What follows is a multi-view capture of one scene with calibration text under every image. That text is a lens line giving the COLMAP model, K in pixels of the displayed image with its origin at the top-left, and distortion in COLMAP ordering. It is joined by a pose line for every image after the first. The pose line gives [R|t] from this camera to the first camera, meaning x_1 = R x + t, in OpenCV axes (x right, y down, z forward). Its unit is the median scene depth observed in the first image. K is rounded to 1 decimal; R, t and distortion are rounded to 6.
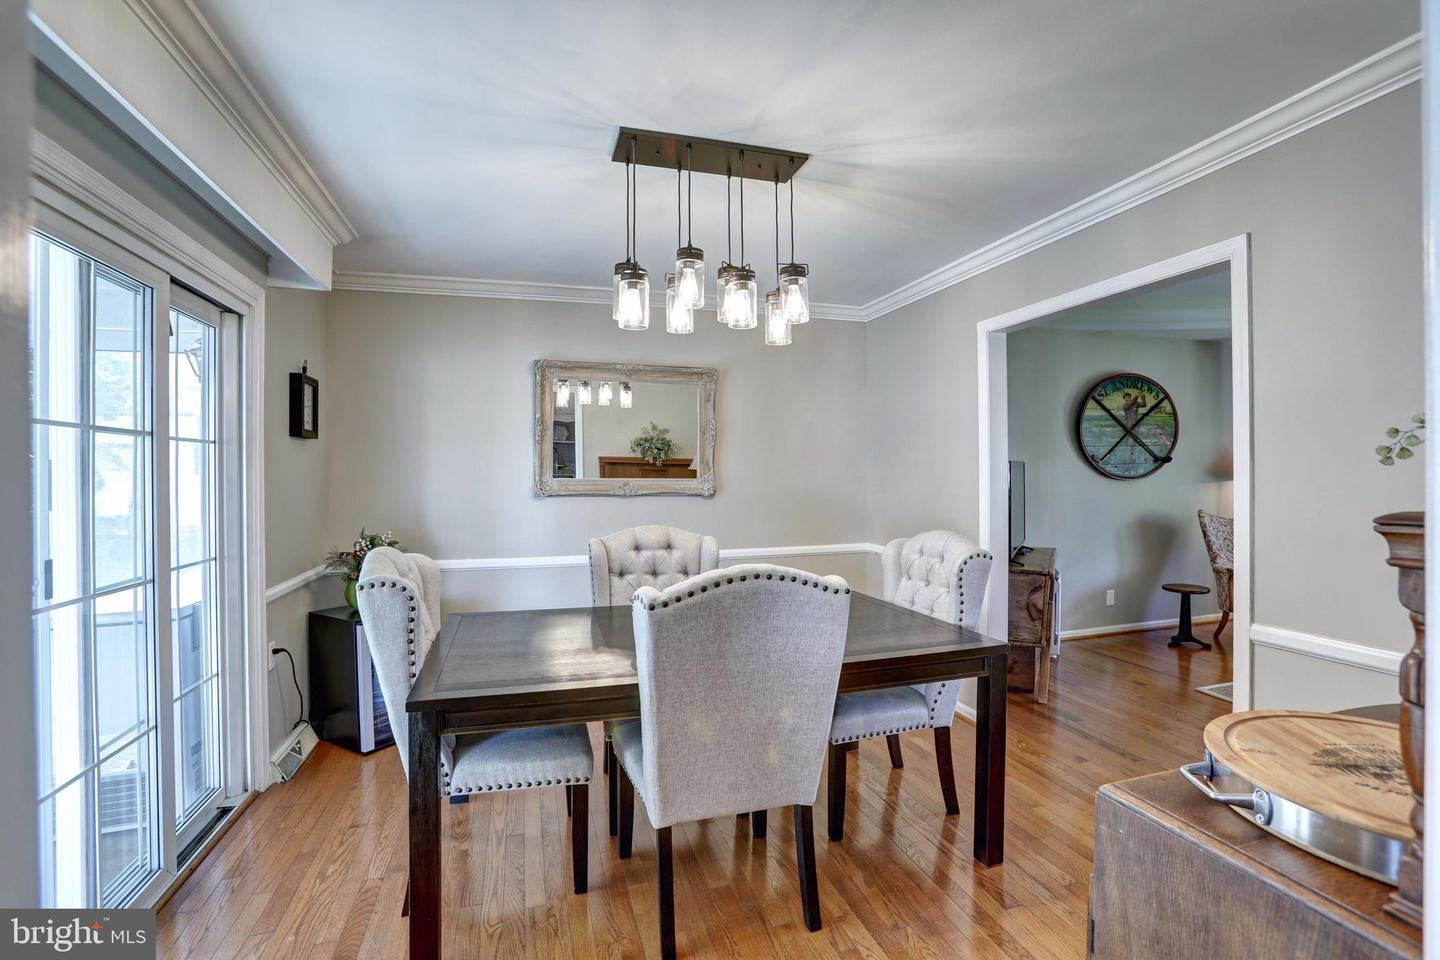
lens RADIAL K [[655.0, 0, 721.0], [0, 655.0, 474.9], [0, 0, 1]] dist [-0.075383, 0.031682]
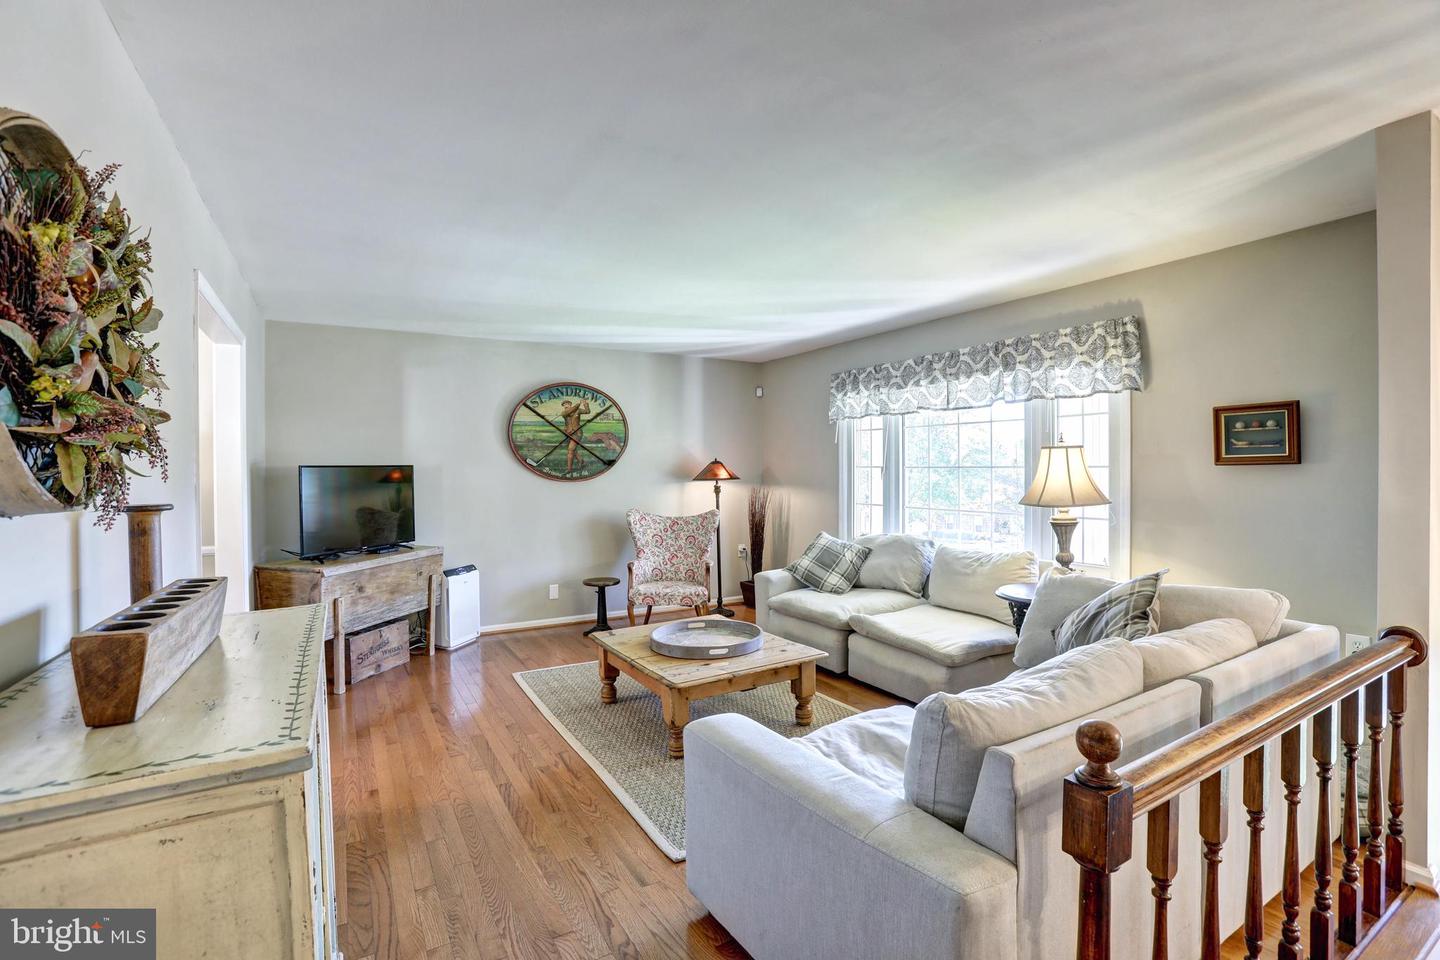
lens RADIAL K [[655.0, 0, 721.0], [0, 655.0, 474.9], [0, 0, 1]] dist [-0.075383, 0.031682]
pose [[0.967647, 0.002150, 0.252300, 0.604877], [-0.003325, 0.999986, 0.004228, -0.008785], [-0.252288, -0.004930, 0.967640, -0.123010]]
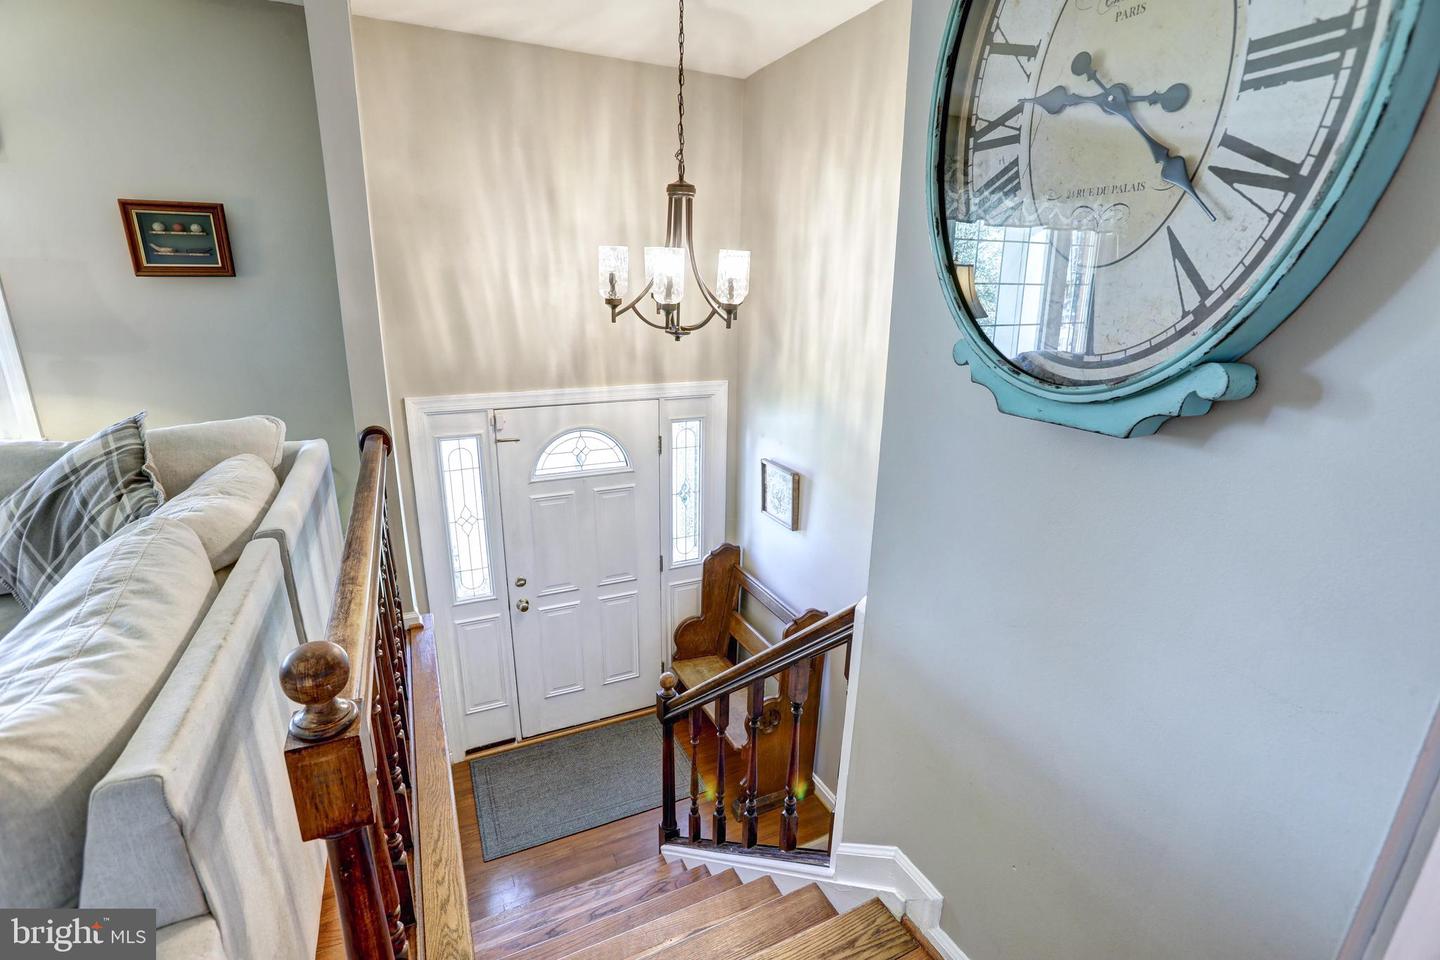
lens RADIAL K [[658.8, 0, 706.1], [0, 658.8, 472.2], [0, 0, 1]] dist [-0.068880, 0.035606]
pose [[-0.144241, -0.257293, 0.955508, 0.638047], [-0.013003, 0.966015, 0.258159, -0.003147], [-0.989457, 0.024813, -0.142685, -0.020532]]
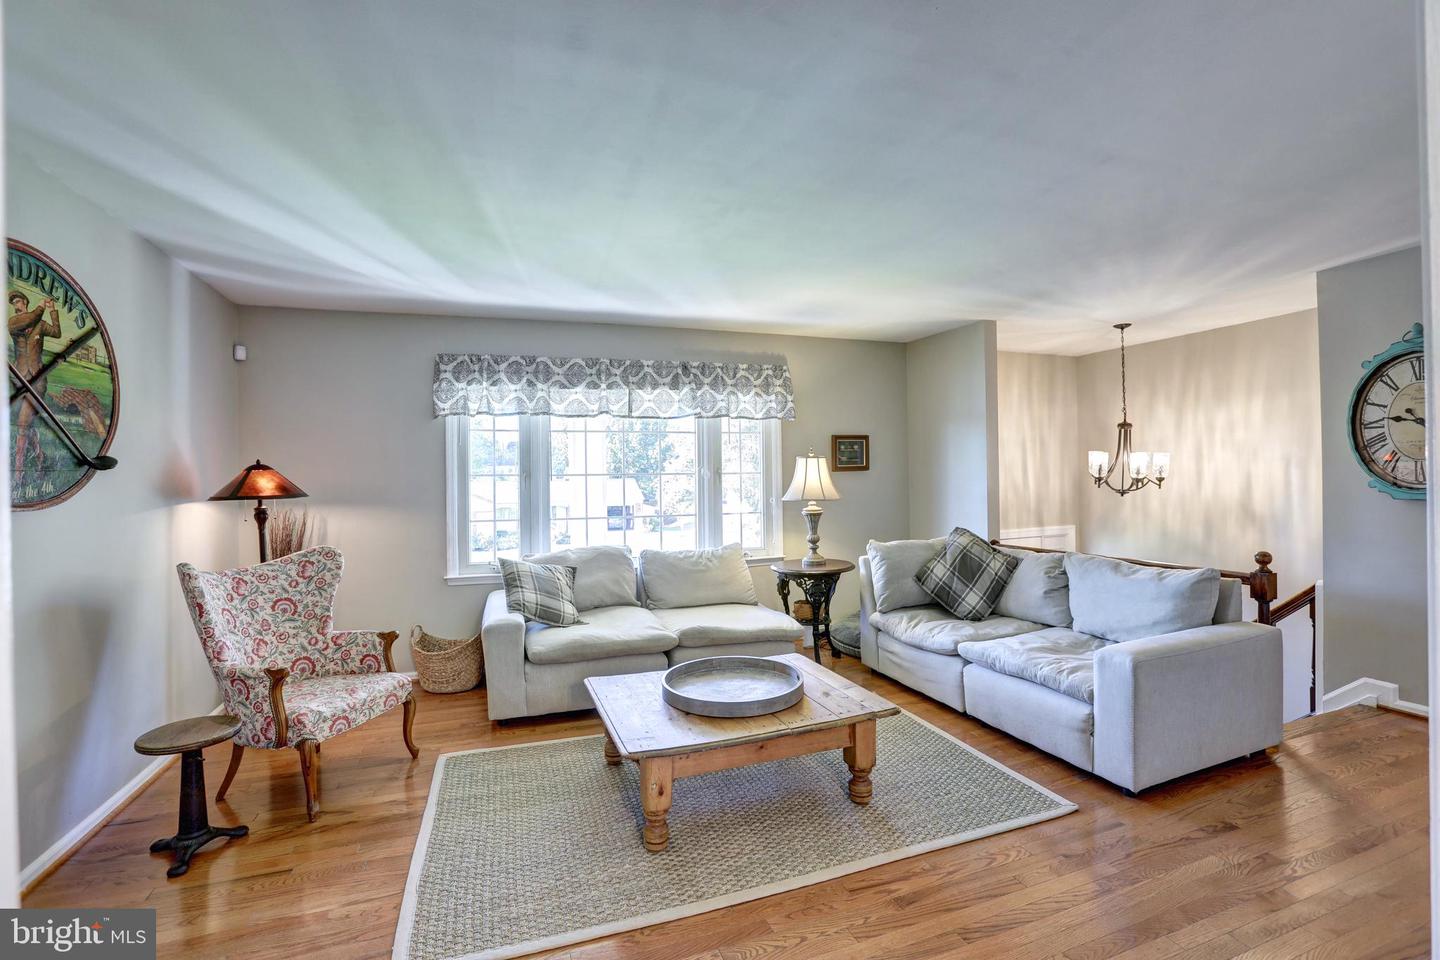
lens RADIAL K [[655.0, 0, 721.0], [0, 655.0, 474.9], [0, 0, 1]] dist [-0.075383, 0.031682]
pose [[-0.063413, 0.013586, 0.997895, 0.221007], [0.017824, 0.999763, -0.012479, -0.001880], [-0.997828, 0.016995, -0.063640, 0.585992]]
